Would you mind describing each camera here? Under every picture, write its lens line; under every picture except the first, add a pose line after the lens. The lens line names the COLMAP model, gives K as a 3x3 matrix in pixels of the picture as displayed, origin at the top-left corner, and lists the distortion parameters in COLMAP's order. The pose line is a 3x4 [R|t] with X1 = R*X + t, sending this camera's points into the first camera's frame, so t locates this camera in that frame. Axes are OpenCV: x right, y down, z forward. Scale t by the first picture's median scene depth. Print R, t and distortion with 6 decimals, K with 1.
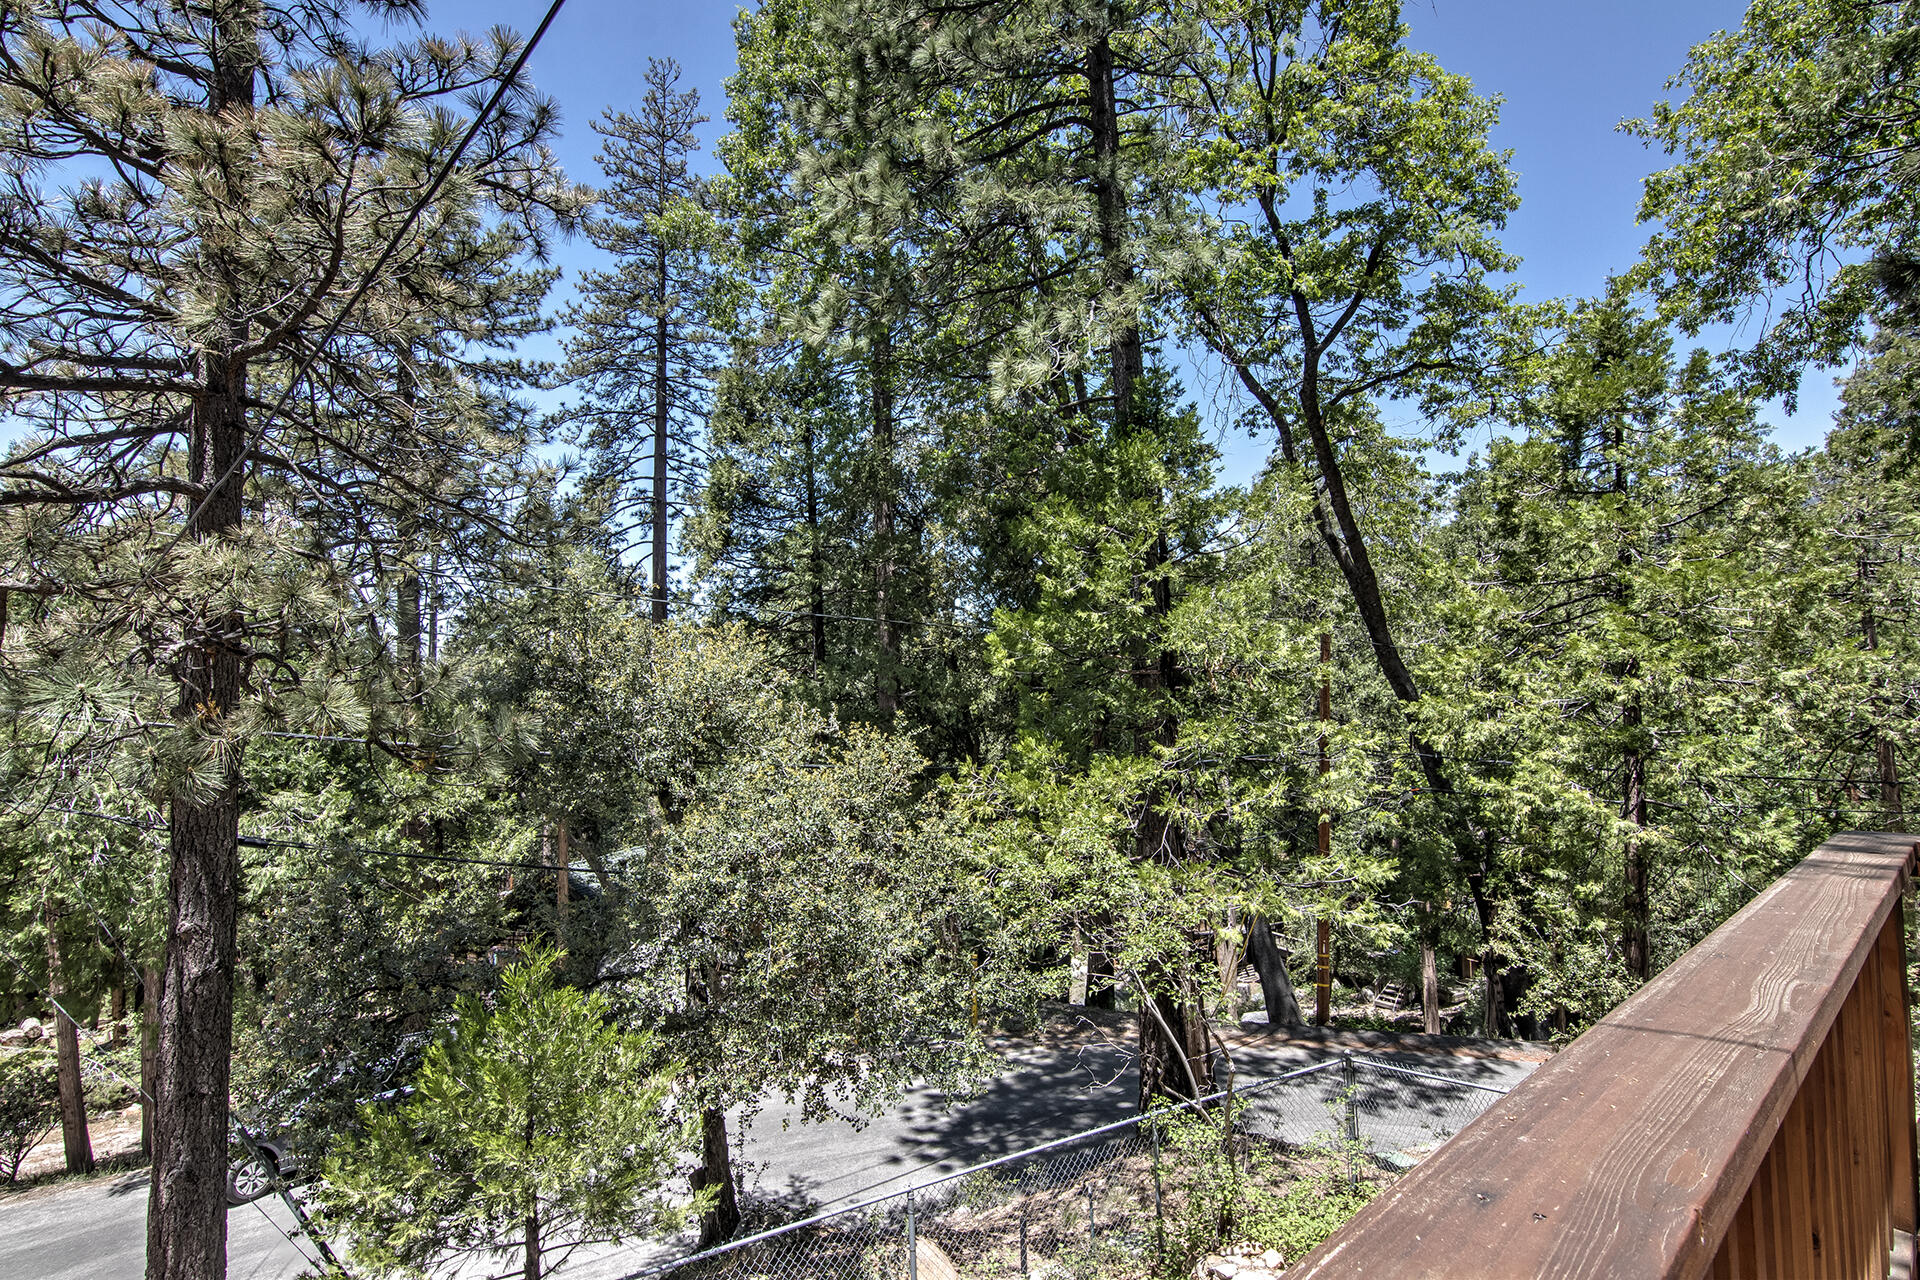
lens RADIAL K [[967.8, 0, 961.6], [0, 967.8, 645.2], [0, 0, 1]] dist [0.001137, -0.000117]
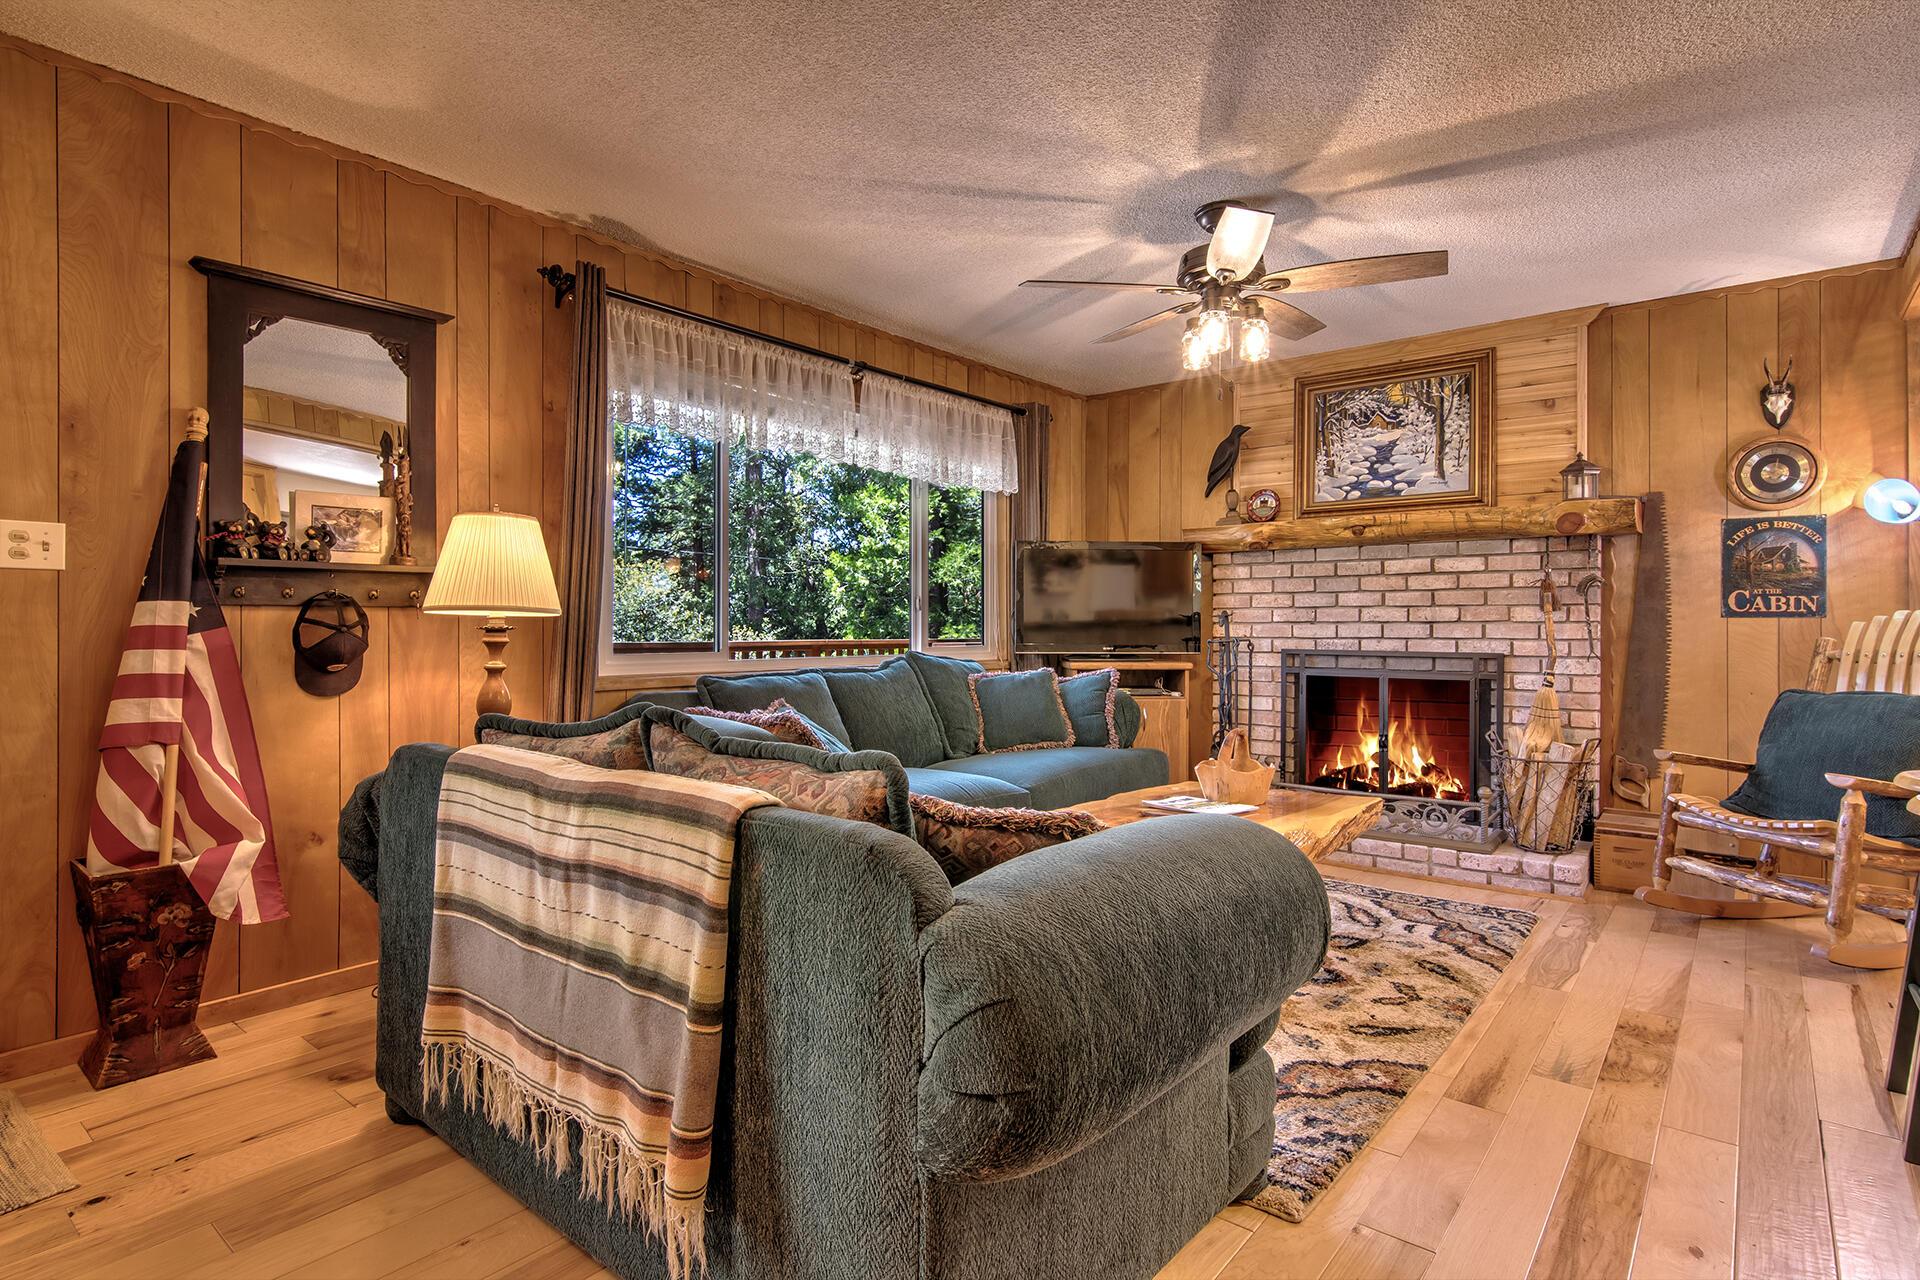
lens RADIAL K [[967.8, 0, 962.2], [0, 967.8, 625.6], [0, 0, 1]] dist [0.001137, -0.000117]
pose [[0.990224, 0.007601, 0.139277, 0.025008], [-0.016787, 0.997751, 0.064898, -0.027644], [-0.138470, -0.066602, 0.988125, -0.588149]]
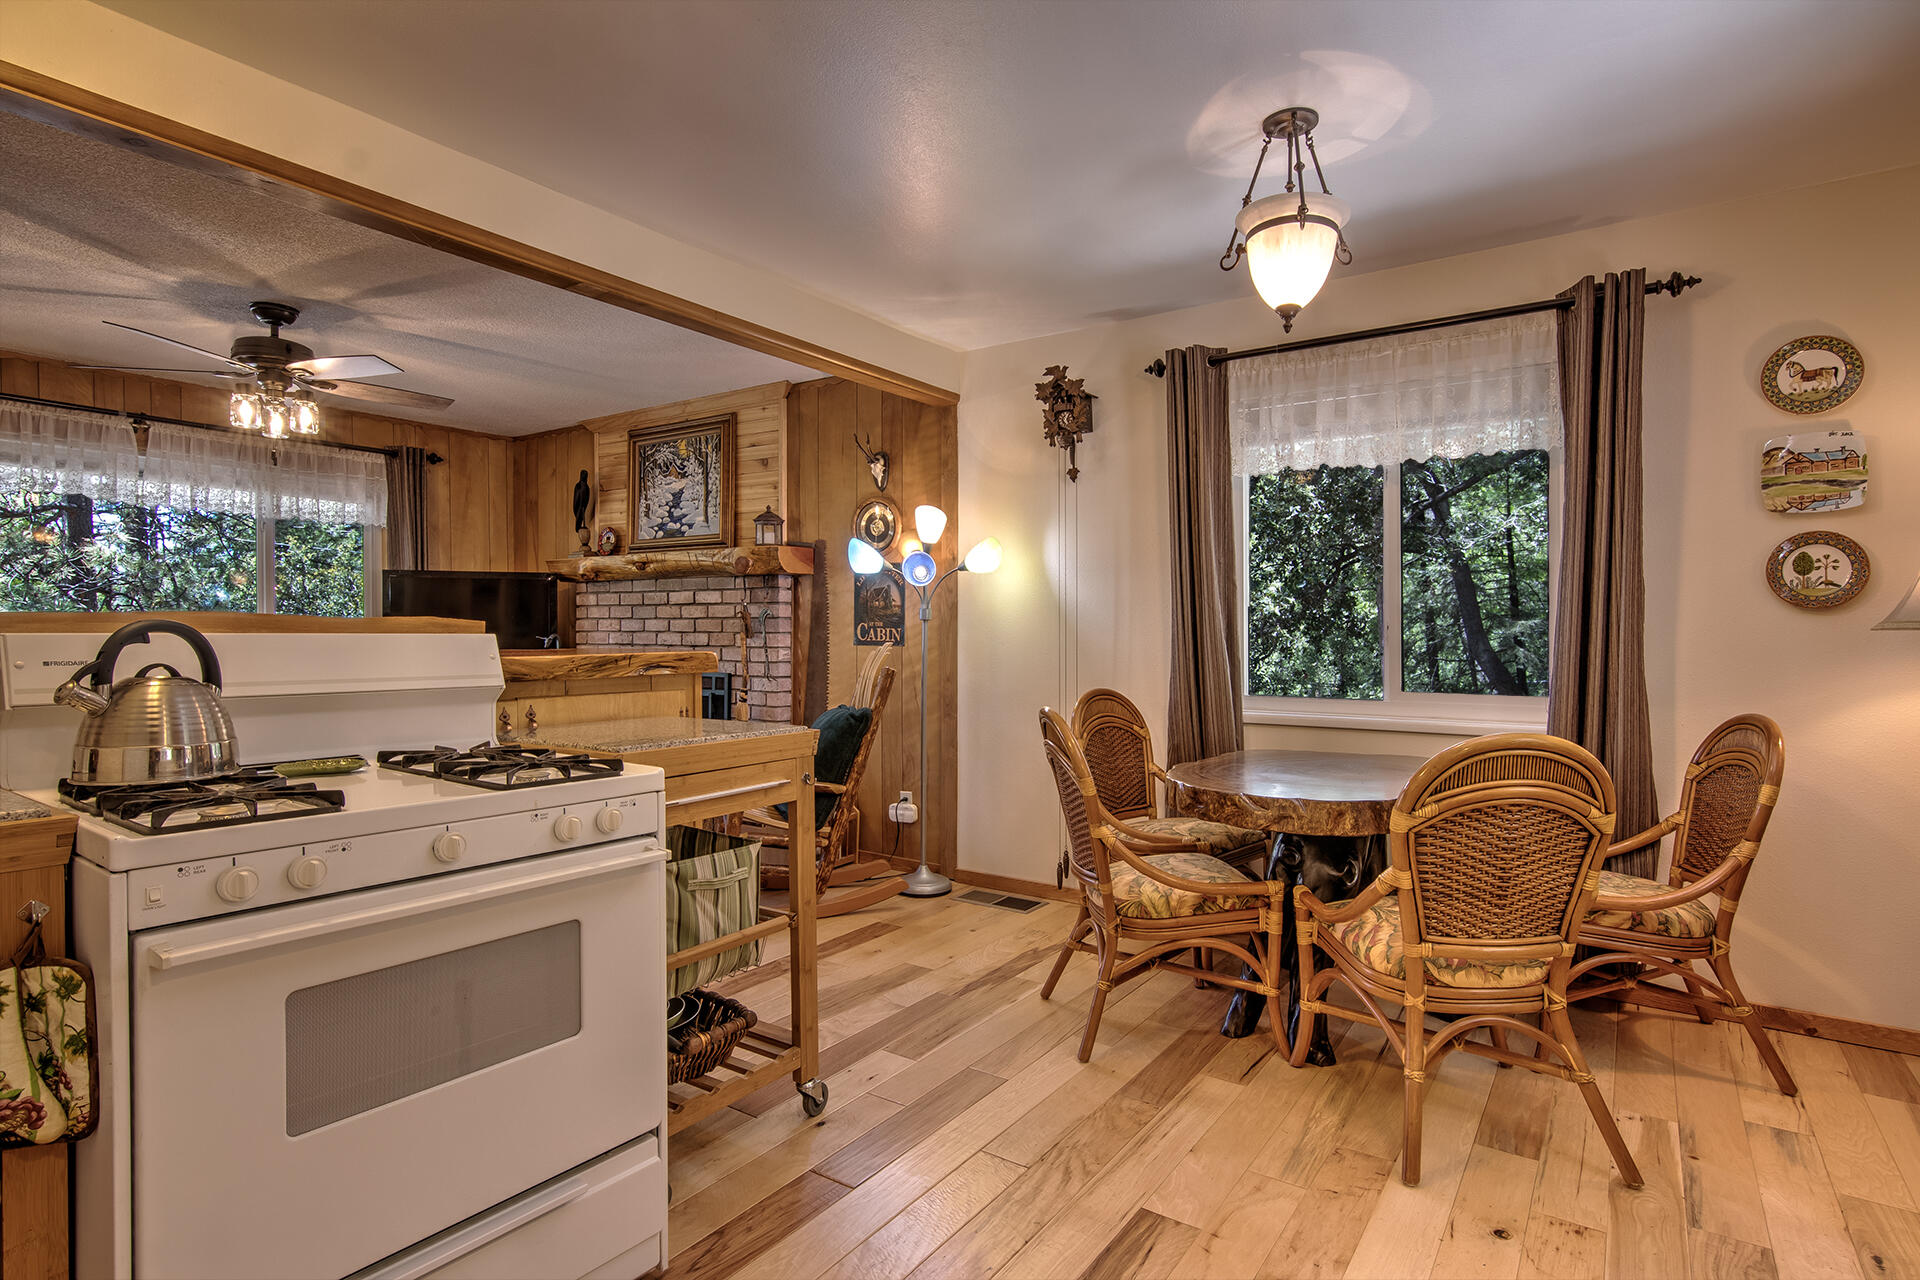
lens RADIAL K [[967.8, 0, 964.5], [0, 967.8, 646.3], [0, 0, 1]] dist [0.001137, -0.000117]
pose [[0.975695, 0.009841, 0.218913, 1.203825], [-0.027391, 0.996633, 0.077280, -0.106518], [-0.217416, -0.081398, 0.972679, -1.083785]]
